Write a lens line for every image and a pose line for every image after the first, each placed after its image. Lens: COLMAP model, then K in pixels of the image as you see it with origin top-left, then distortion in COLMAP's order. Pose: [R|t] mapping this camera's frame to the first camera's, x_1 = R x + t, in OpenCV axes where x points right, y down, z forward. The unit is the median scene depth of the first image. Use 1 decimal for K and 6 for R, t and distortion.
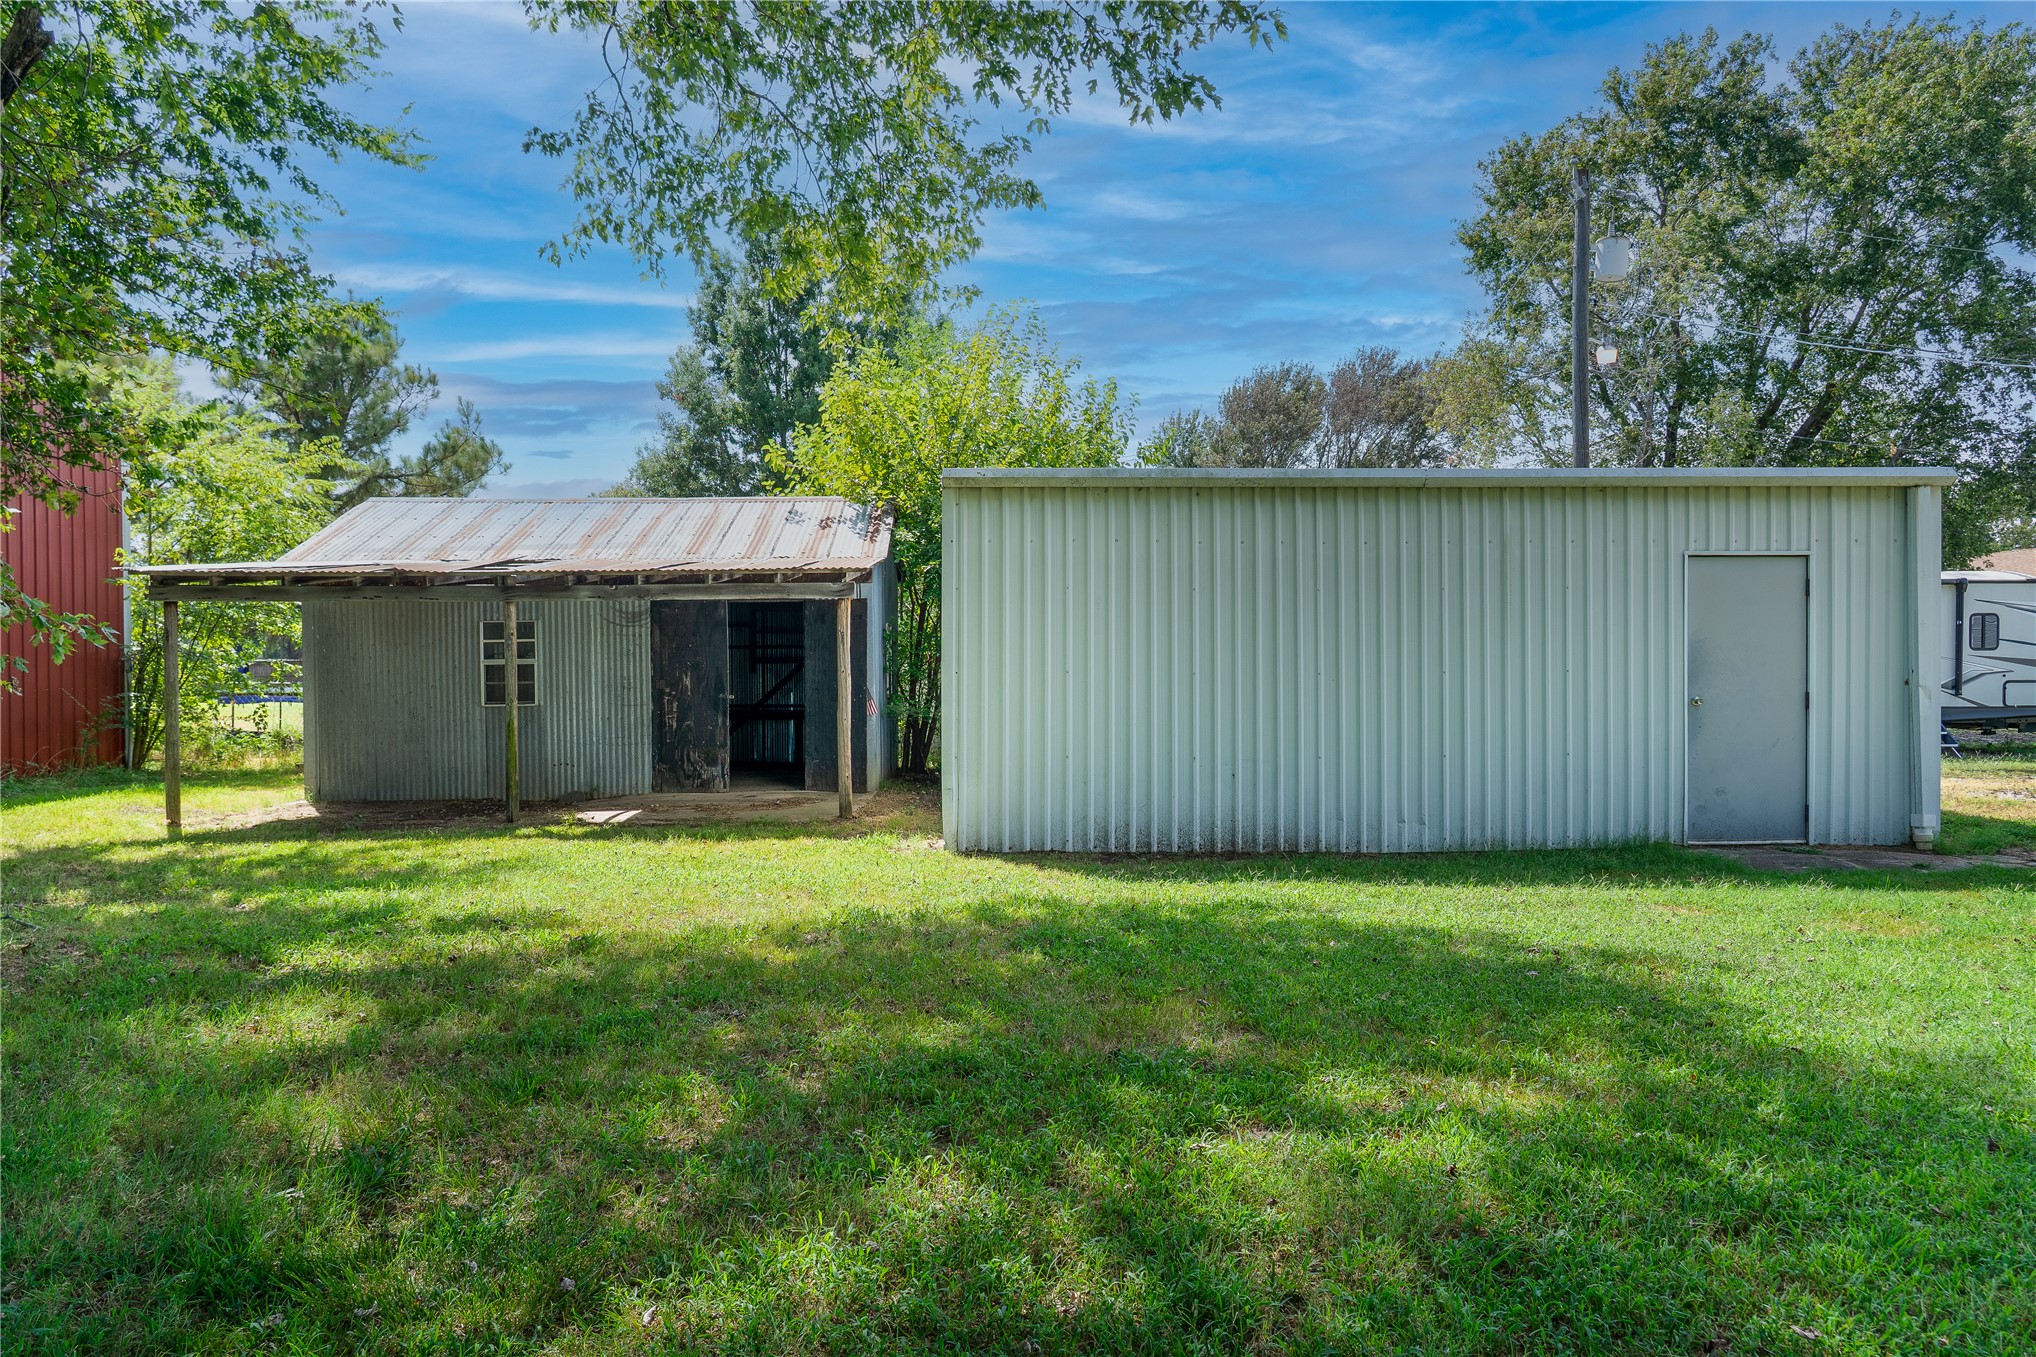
lens RADIAL K [[1376.9, 0, 1038.9], [0, 1376.9, 668.6], [0, 0, 1]] dist [-0.003503, -0.001513]
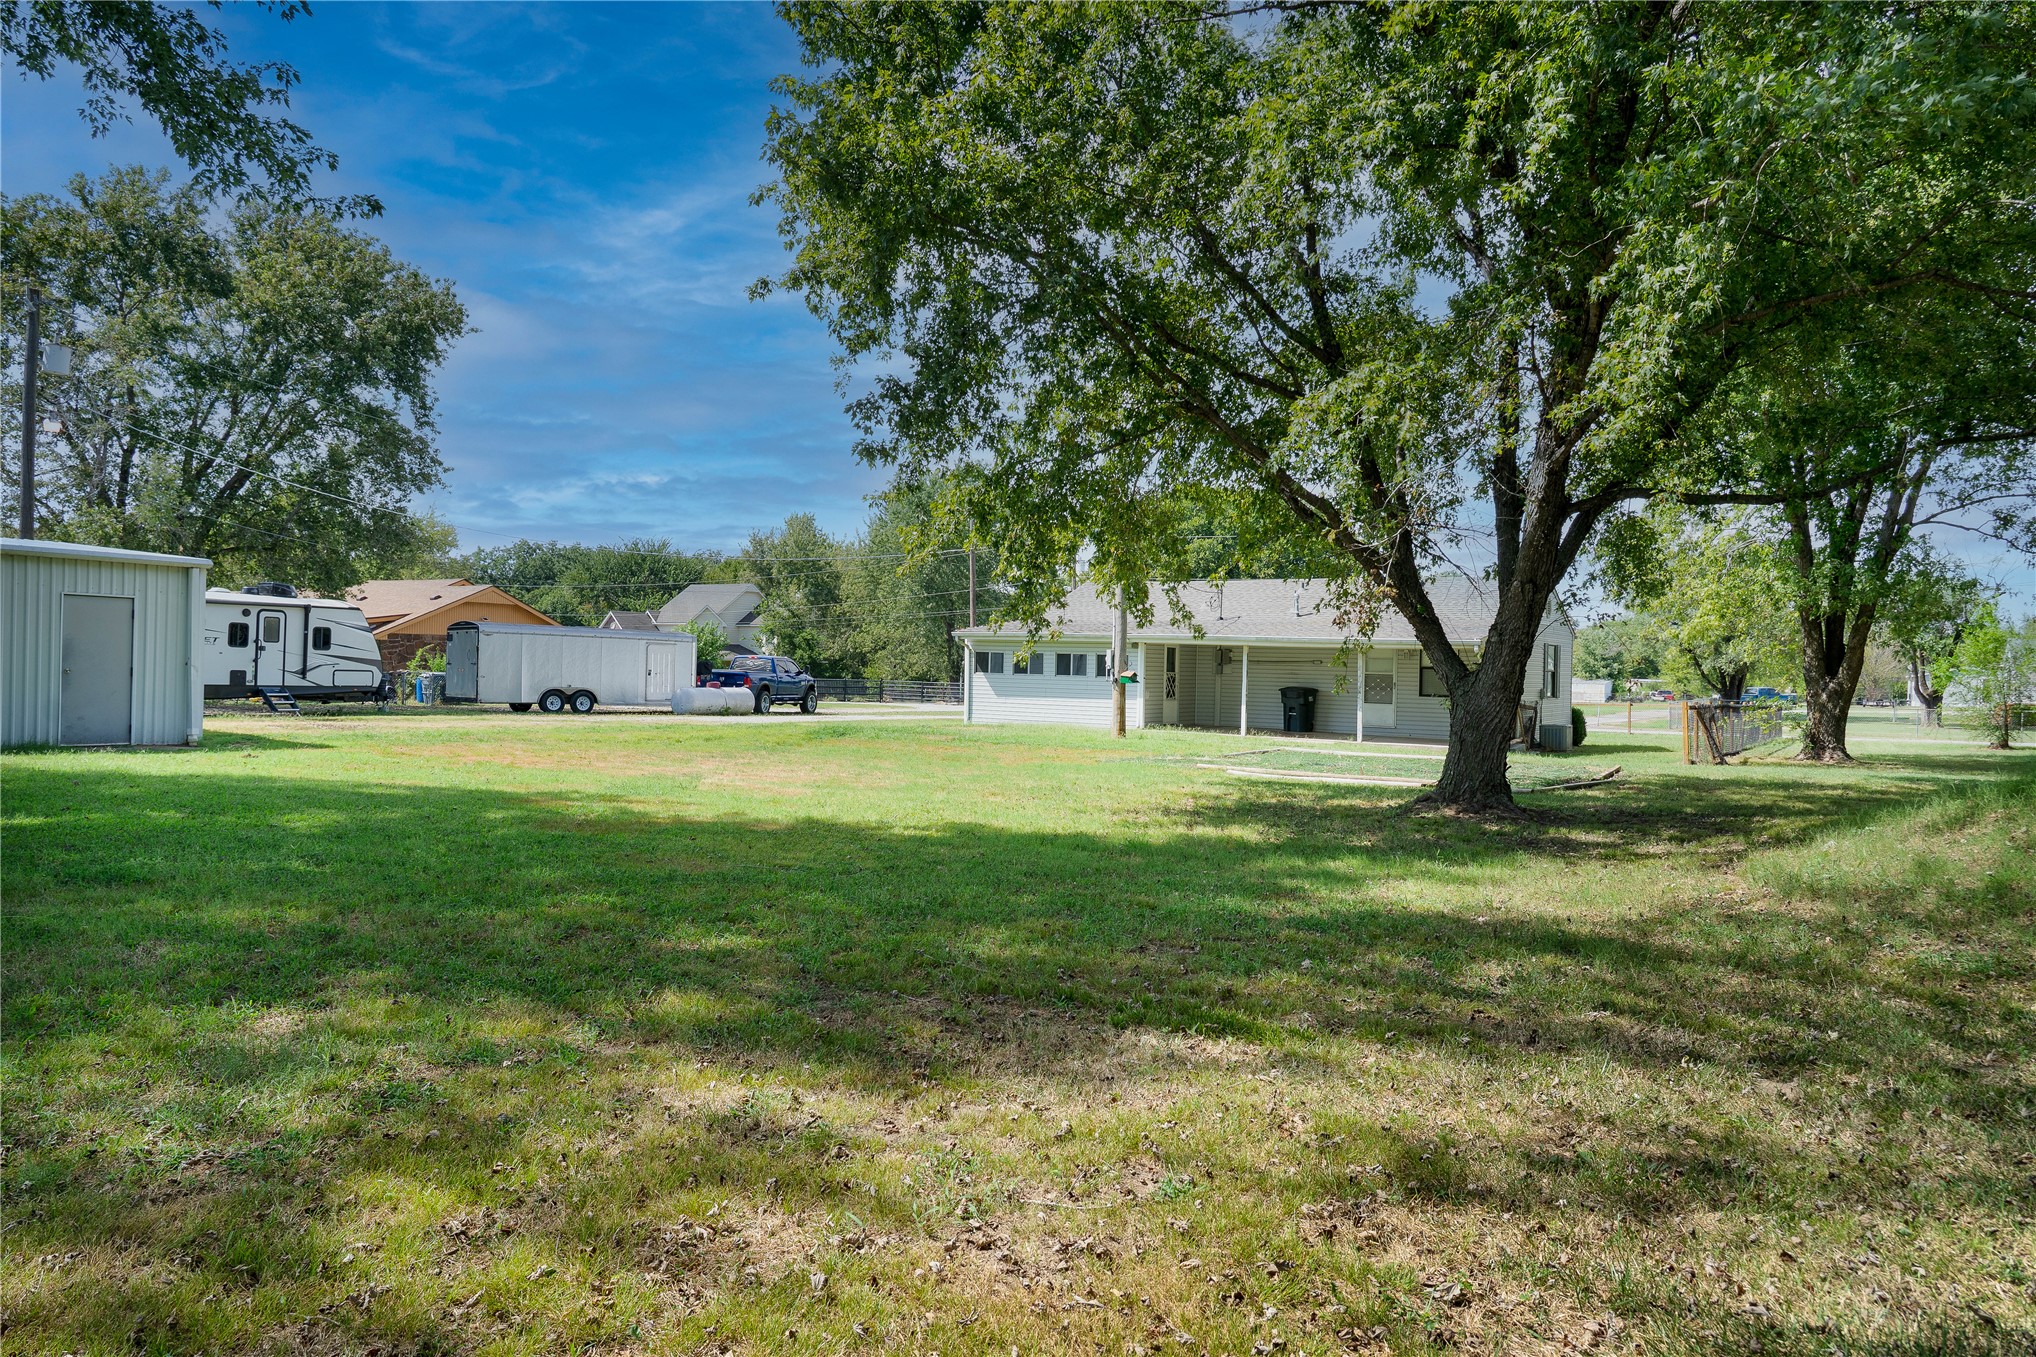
lens RADIAL K [[1376.9, 0, 1038.9], [0, 1376.9, 668.6], [0, 0, 1]] dist [-0.003503, -0.001513]
pose [[0.552064, 0.019289, 0.833579, -0.137186], [-0.021233, 0.999733, -0.009072, 0.003426], [-0.833532, -0.012691, 0.552326, -0.438701]]
